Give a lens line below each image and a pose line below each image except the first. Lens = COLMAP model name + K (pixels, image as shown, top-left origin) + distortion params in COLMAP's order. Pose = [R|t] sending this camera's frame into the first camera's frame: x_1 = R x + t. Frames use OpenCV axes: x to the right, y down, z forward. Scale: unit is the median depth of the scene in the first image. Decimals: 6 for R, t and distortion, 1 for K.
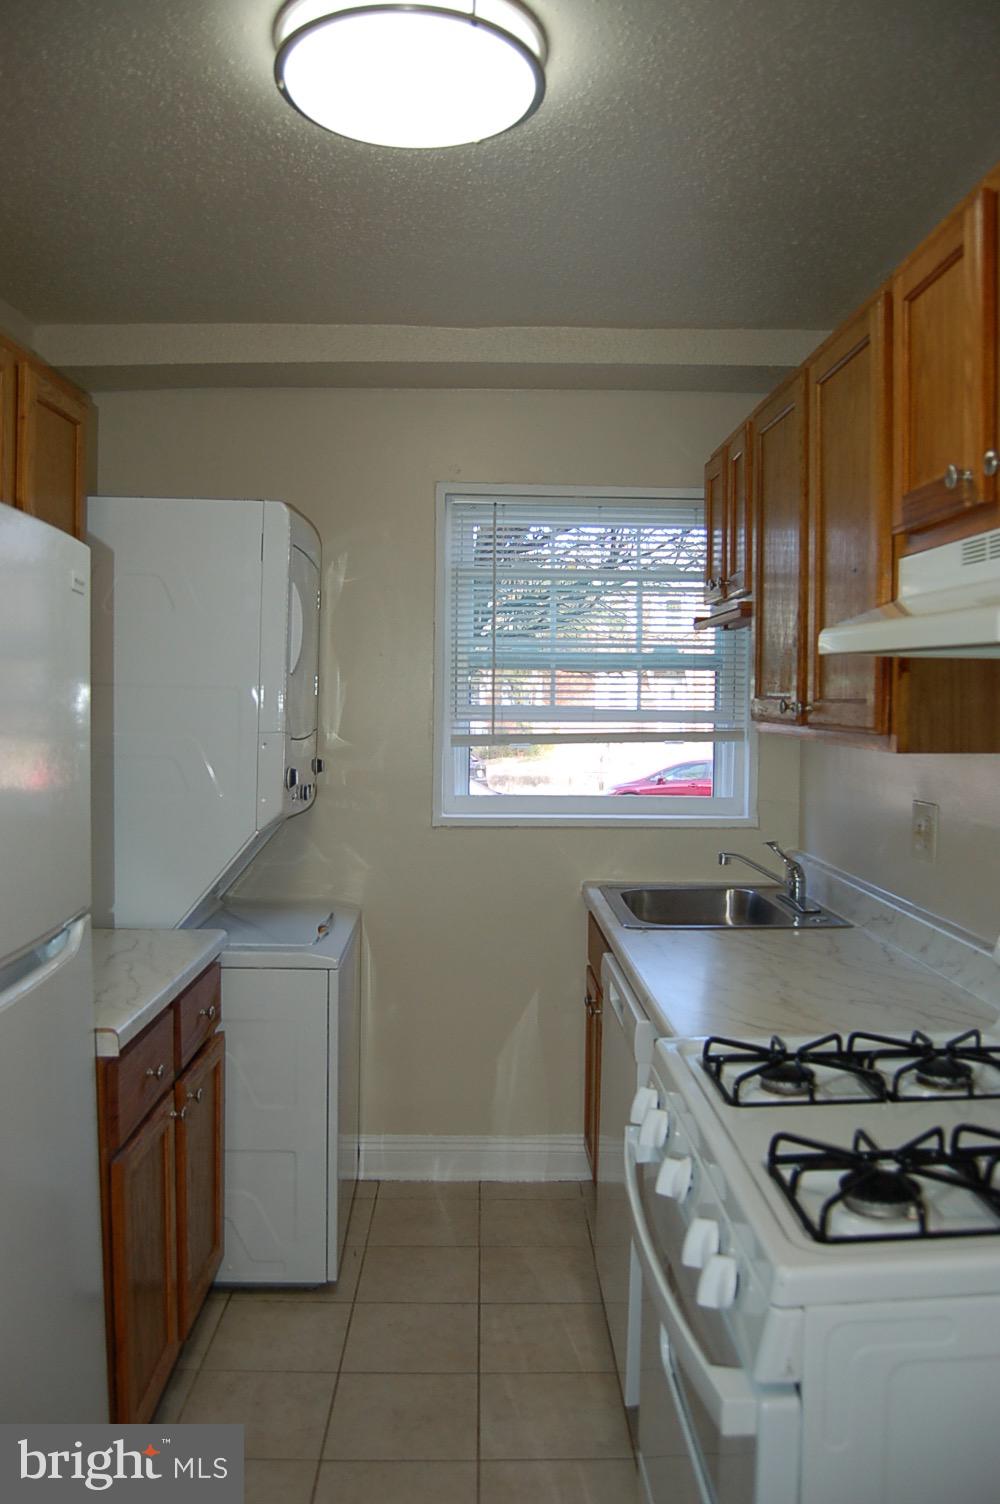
lens RADIAL K [[1180.3, 0, 507.4], [0, 1180.3, 745.1], [0, 0, 1]] dist [-0.107918, 0.050973]
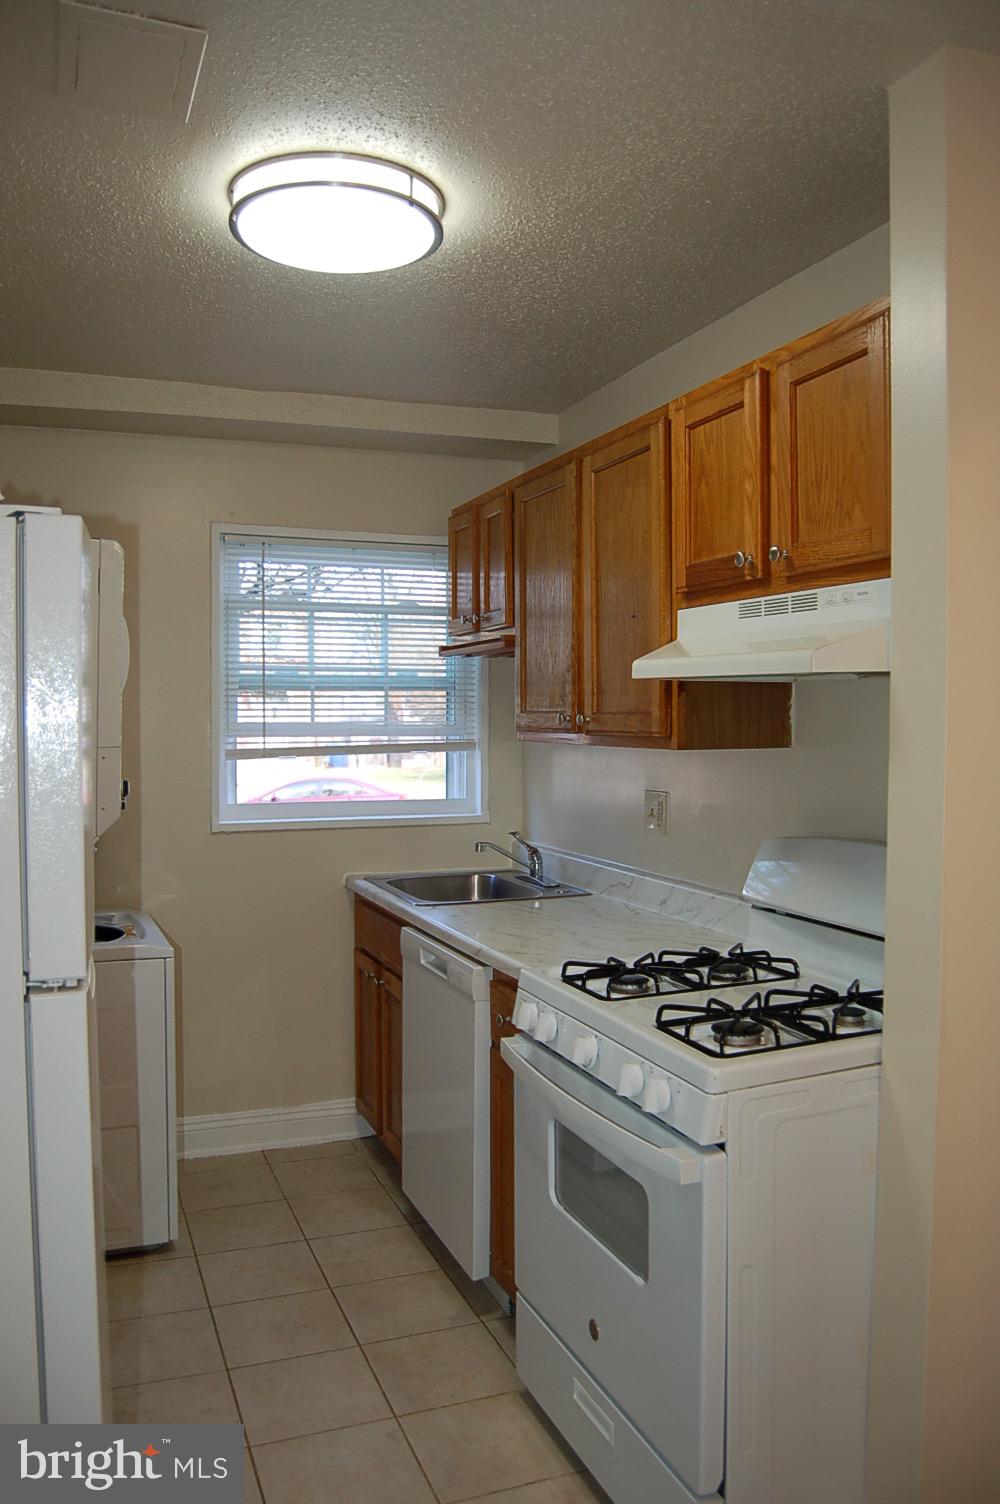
lens RADIAL K [[1180.3, 0, 507.4], [0, 1180.3, 745.1], [0, 0, 1]] dist [-0.107918, 0.050973]
pose [[0.939428, -0.017782, 0.342284, -0.221482], [0.023619, 0.999638, -0.012893, 0.009613], [-0.341931, 0.020196, 0.939508, -0.162671]]
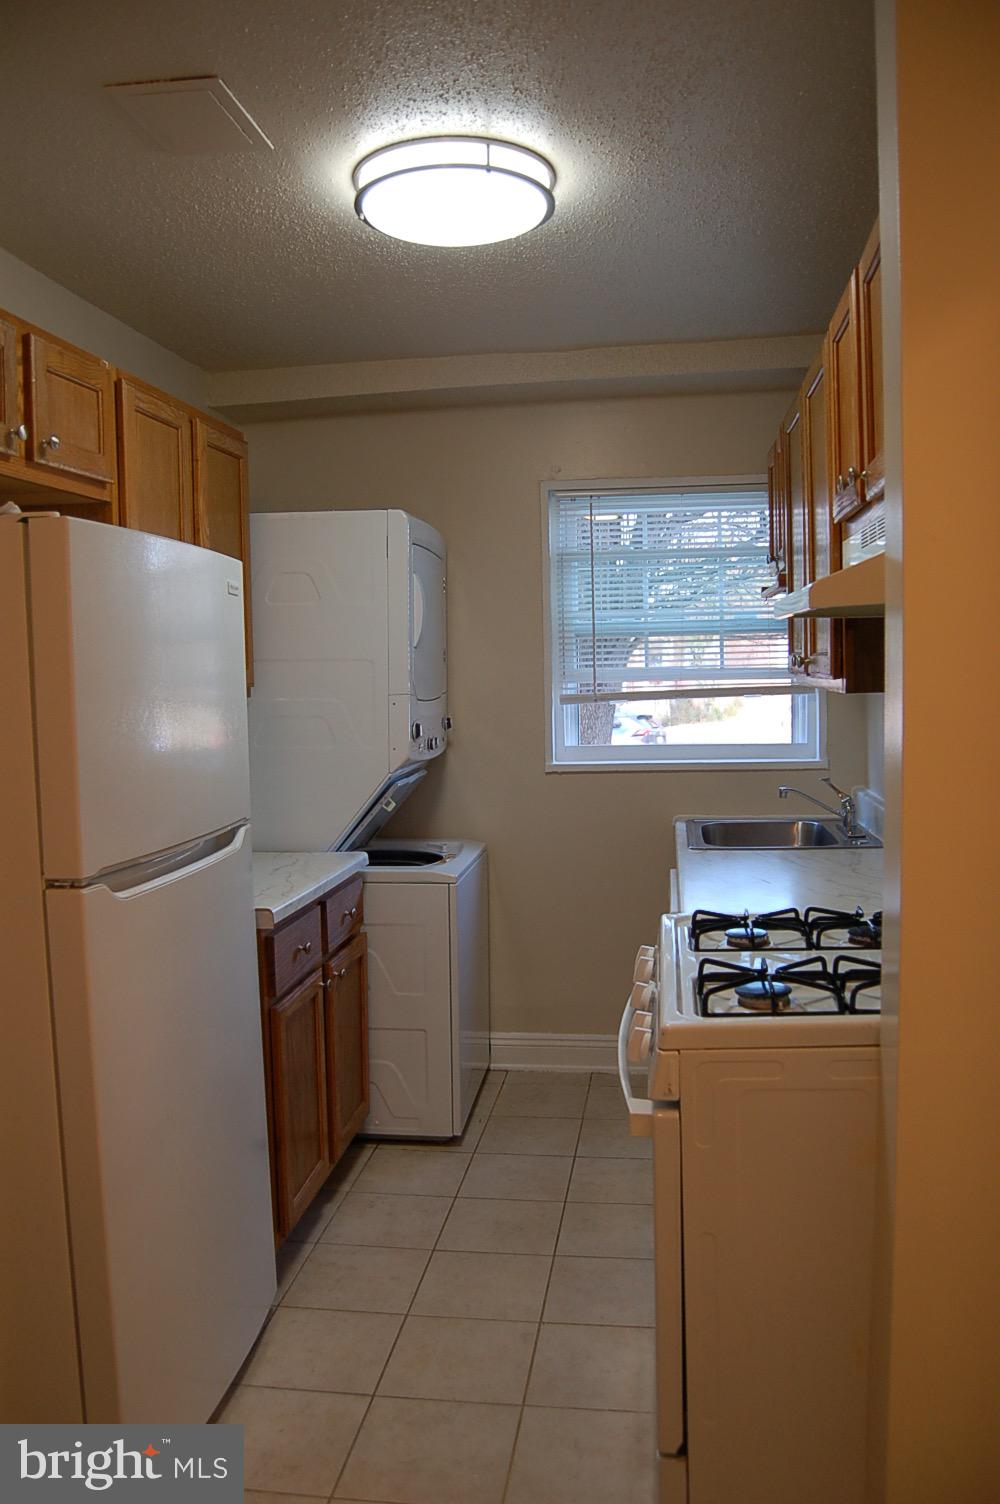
lens RADIAL K [[1180.3, 0, 507.4], [0, 1180.3, 745.1], [0, 0, 1]] dist [-0.107918, 0.050973]
pose [[0.986478, -0.021120, -0.162527, 0.114580], [0.025236, 0.999410, 0.023304, 0.016285], [0.161938, -0.027090, 0.986429, -0.219799]]
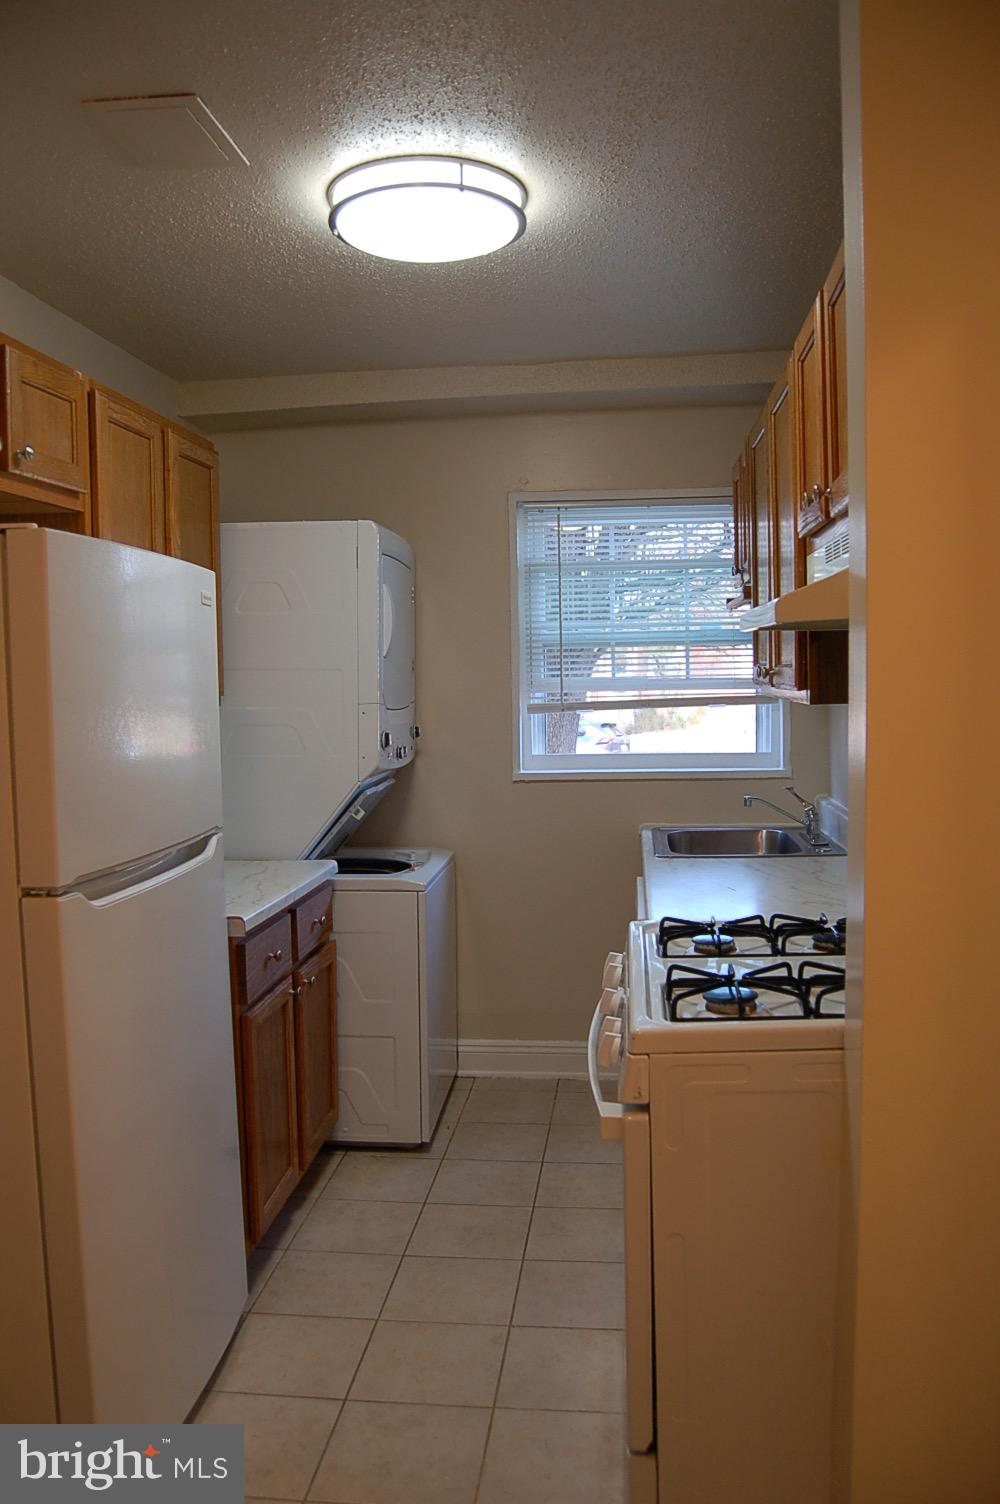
lens RADIAL K [[1180.3, 0, 507.4], [0, 1180.3, 745.1], [0, 0, 1]] dist [-0.107918, 0.050973]
pose [[0.991031, -0.020538, -0.132041, 0.111539], [0.023055, 0.999580, 0.017561, 0.014381], [0.131625, -0.020448, 0.991089, -0.232368]]
